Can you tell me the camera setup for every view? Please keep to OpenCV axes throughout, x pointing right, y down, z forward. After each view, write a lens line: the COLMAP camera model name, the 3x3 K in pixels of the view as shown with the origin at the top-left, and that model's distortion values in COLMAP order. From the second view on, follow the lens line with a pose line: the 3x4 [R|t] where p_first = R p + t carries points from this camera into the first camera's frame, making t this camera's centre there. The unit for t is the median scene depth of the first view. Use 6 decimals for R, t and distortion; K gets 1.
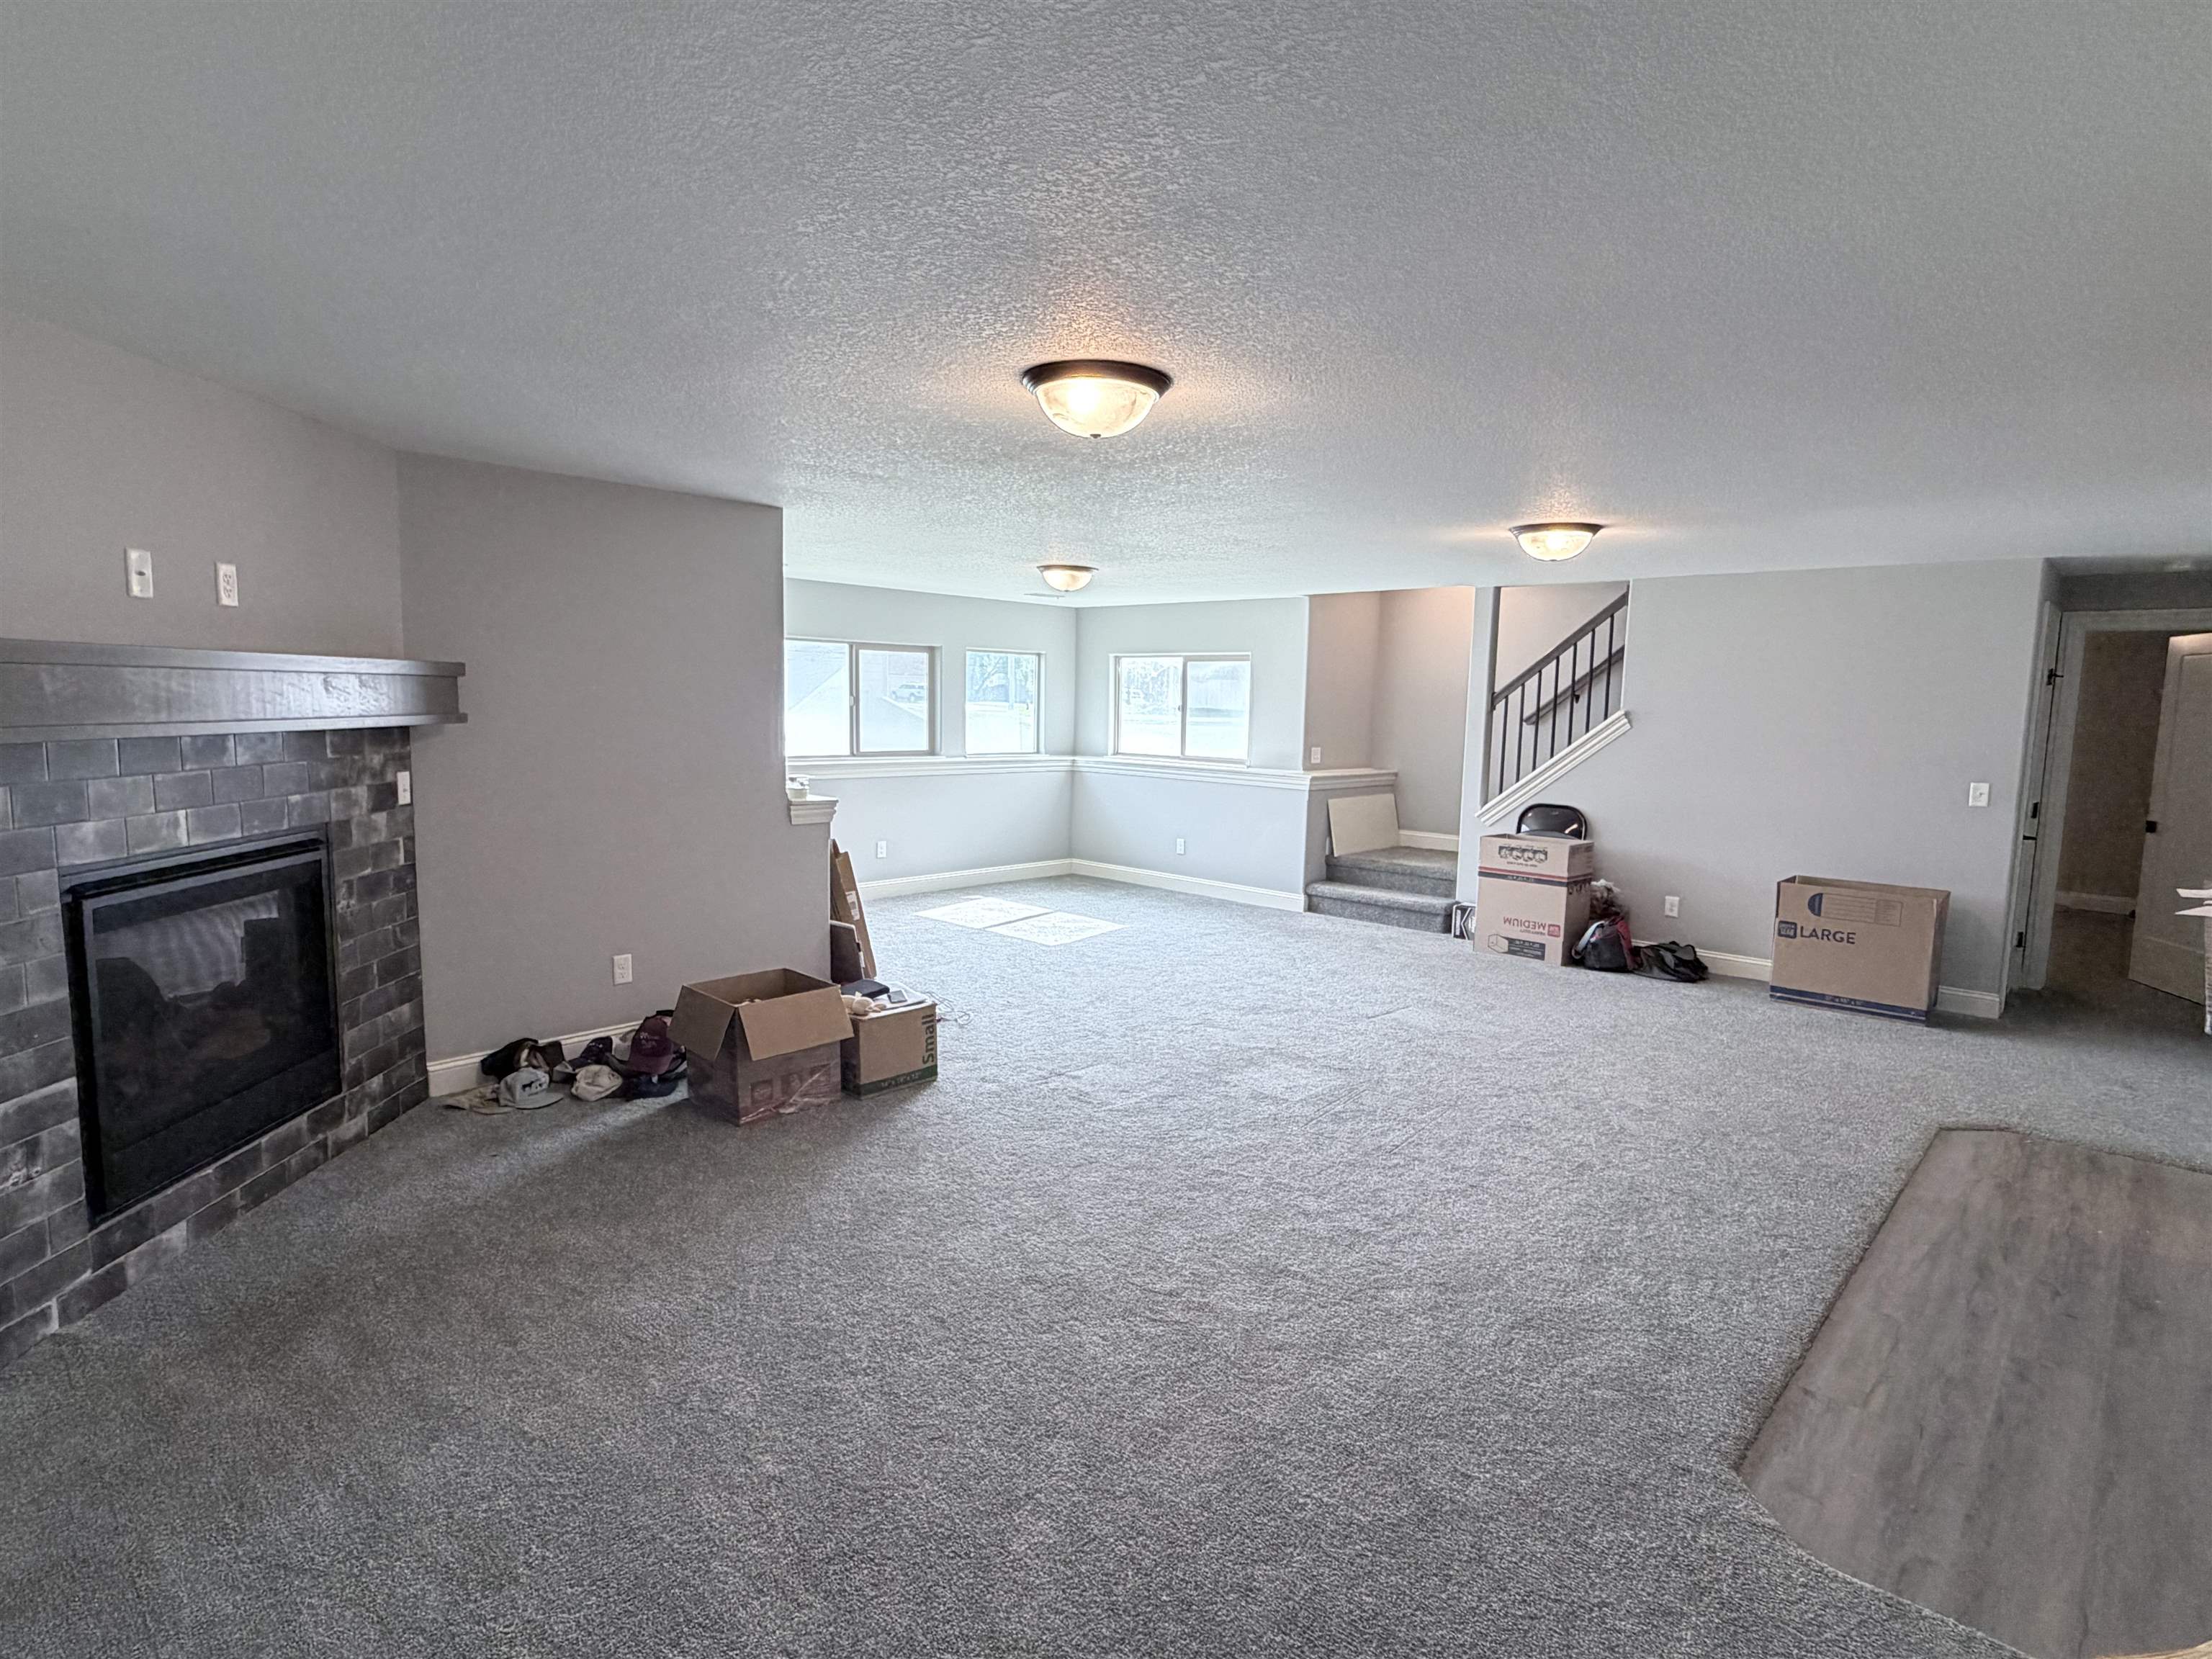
lens RADIAL K [[1155.2, 0, 1099.3], [0, 1155.2, 824.0], [0, 0, 1]] dist [0.001720, 0.001379]
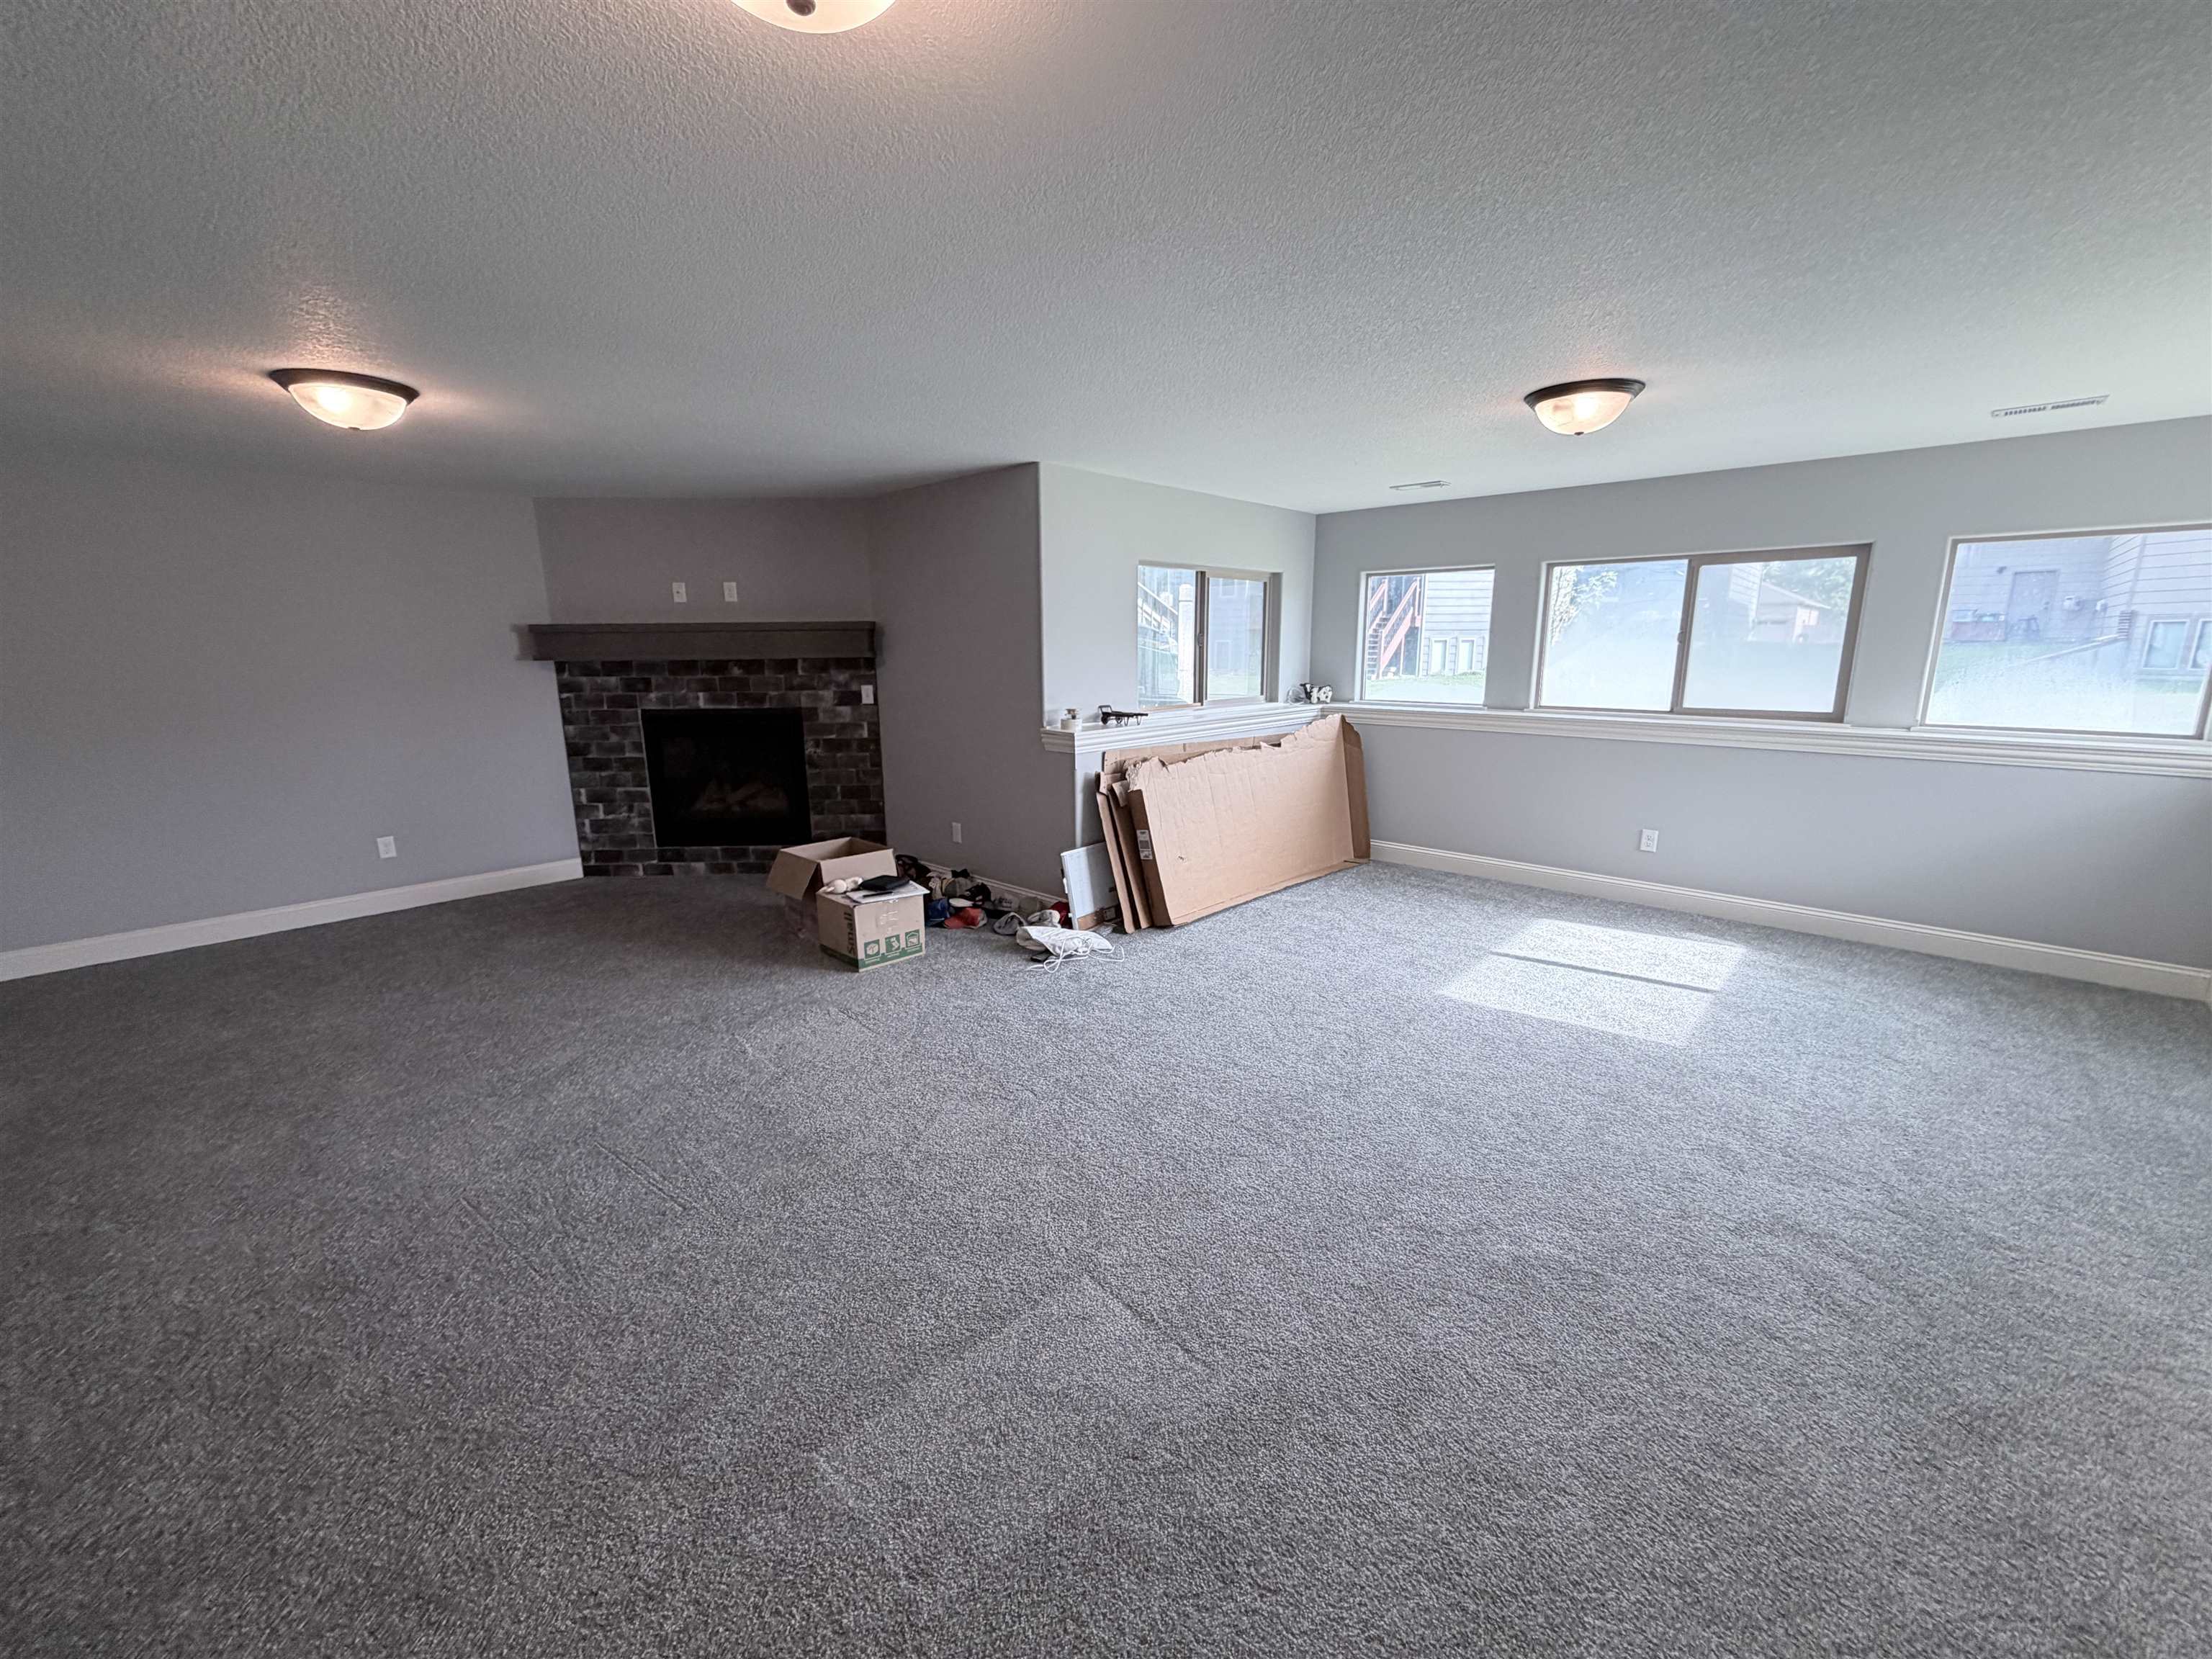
lens RADIAL K [[879.5, 0, 1092.7], [0, 879.5, 831.4], [0, 0, 1]] dist [0.001294, -0.000104]
pose [[0.003267, 0.193341, -0.981126, 0.828040], [-0.099982, 0.976278, 0.192053, -0.129257], [0.994984, 0.097468, 0.022520, 1.434728]]
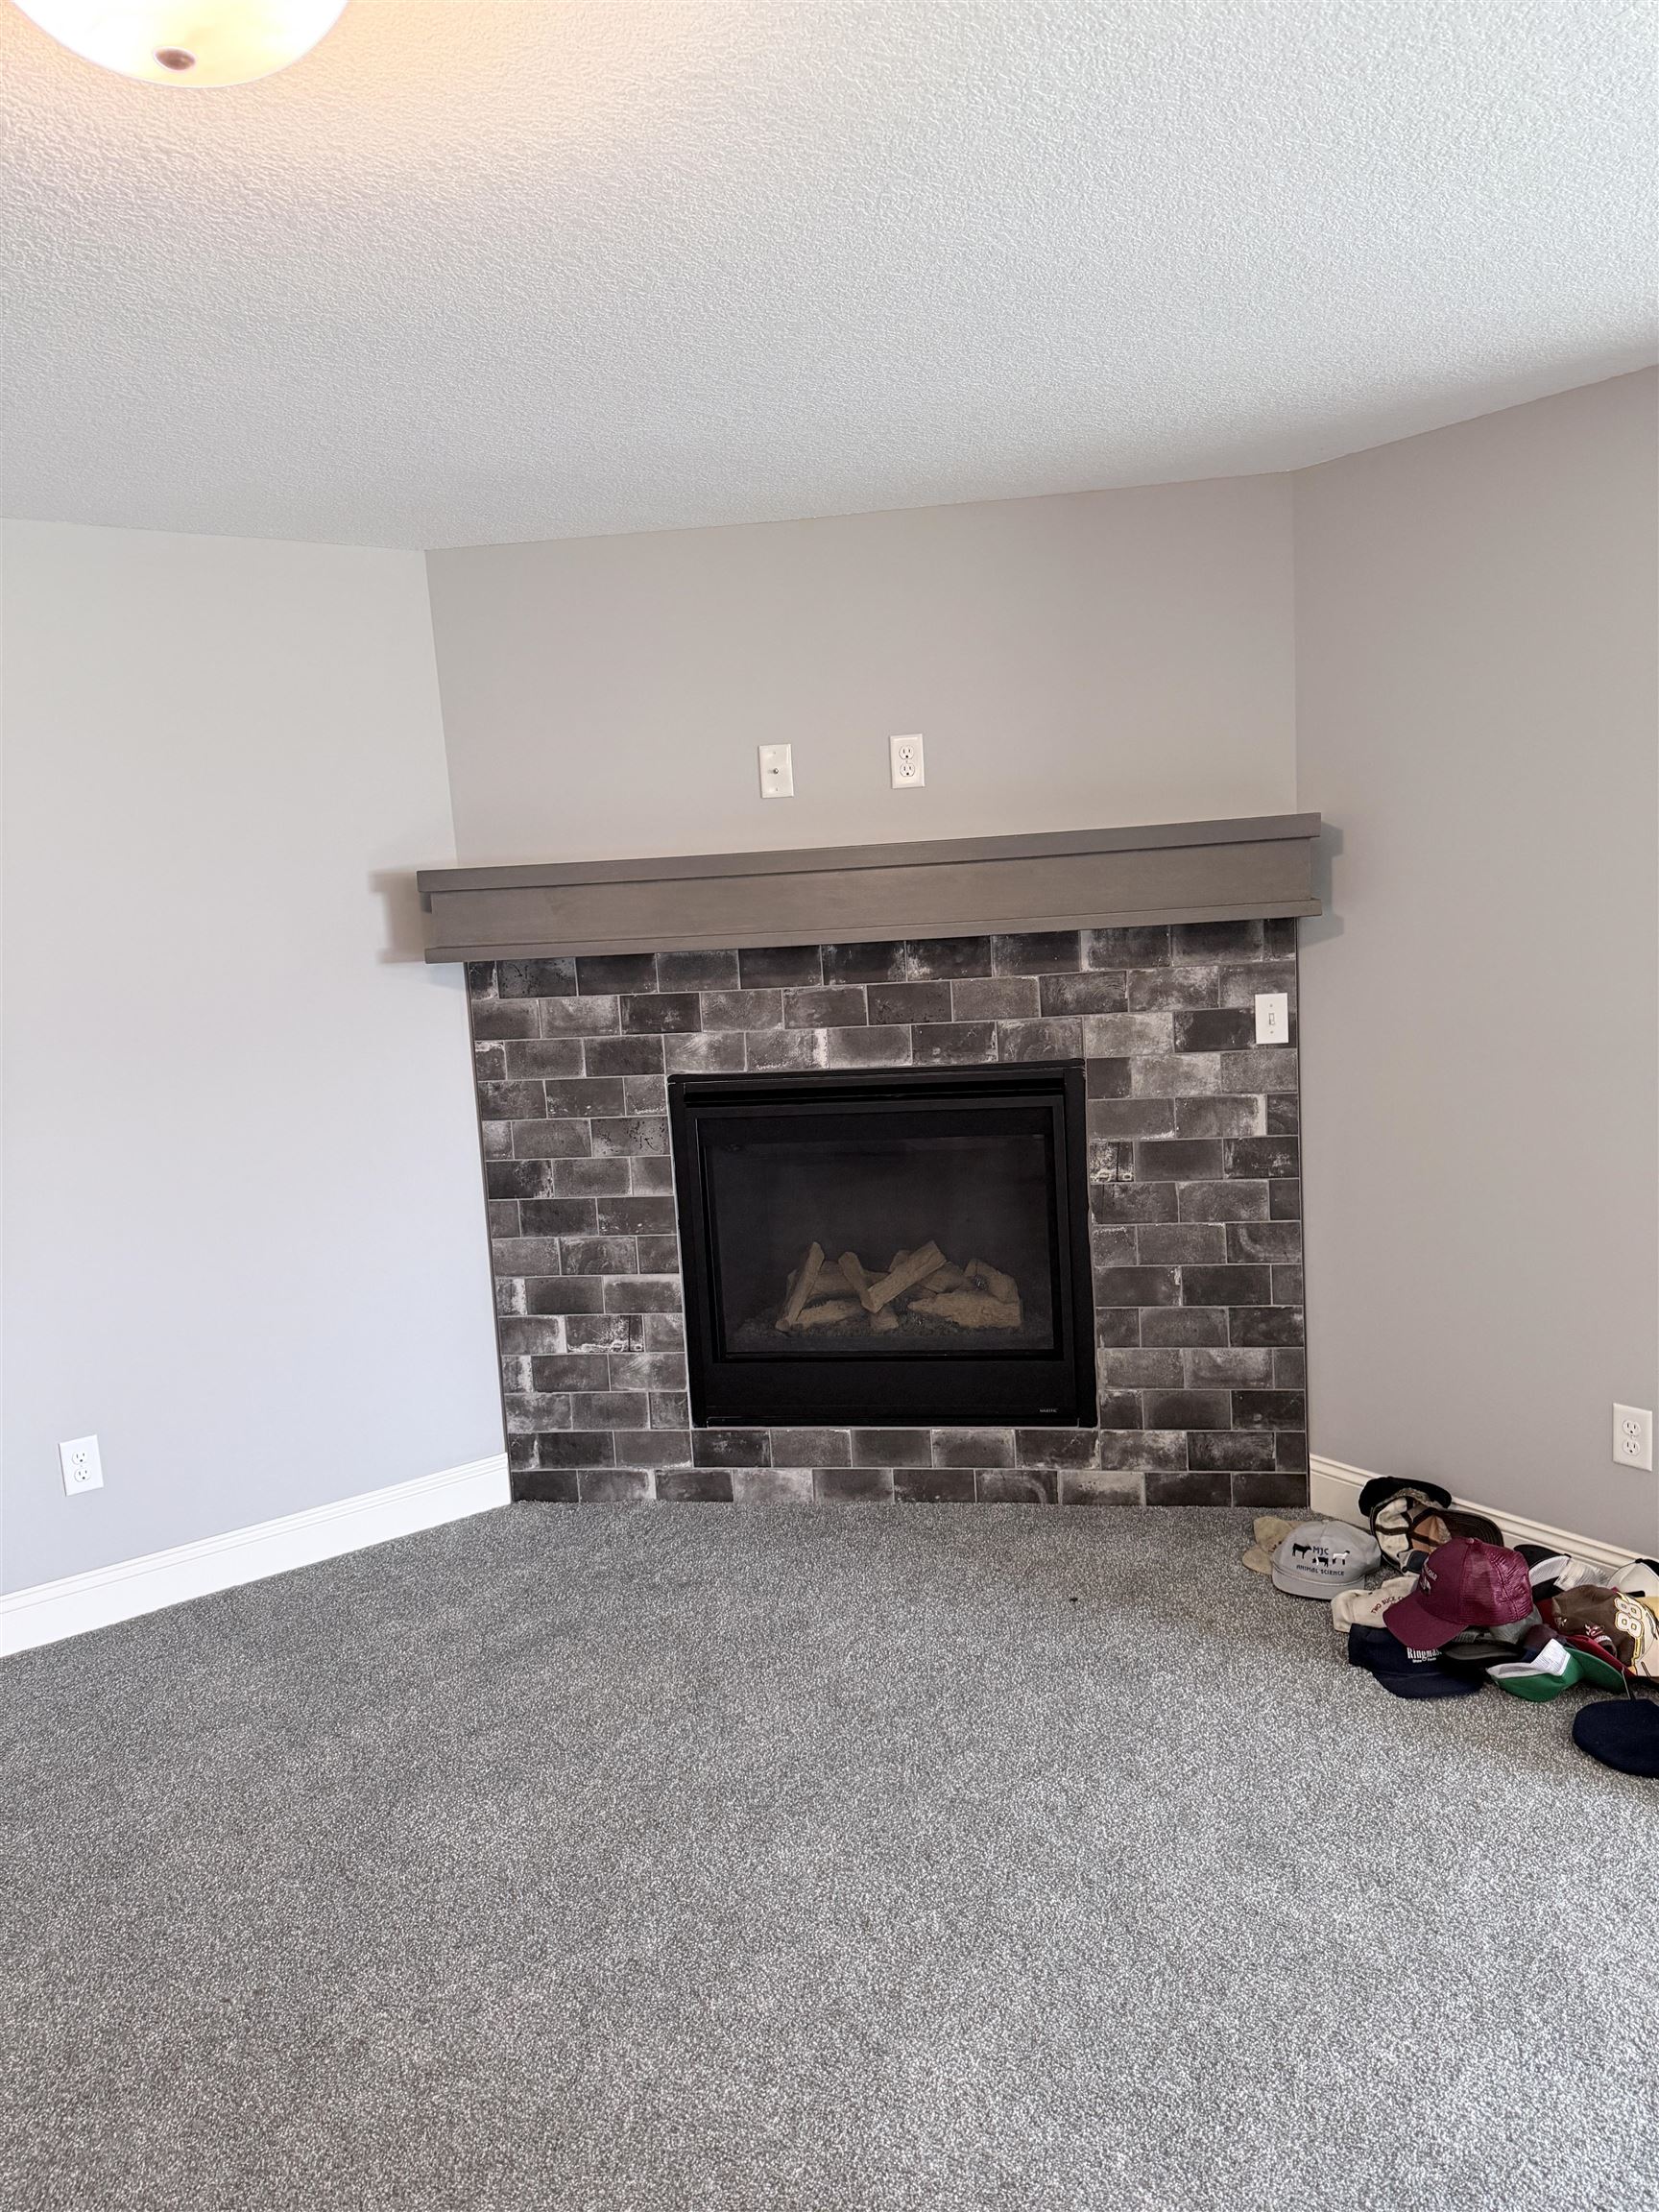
lens RADIAL K [[1588.1, 0, 810.1], [0, 1588.1, 1088.9], [0, 0, 1]] dist [0.075678, -0.008981]
pose [[-0.190476, 0.117413, -0.974645, 0.339923], [-0.053365, 0.990115, 0.129706, -0.100915], [0.980240, 0.076718, -0.182327, 0.982245]]
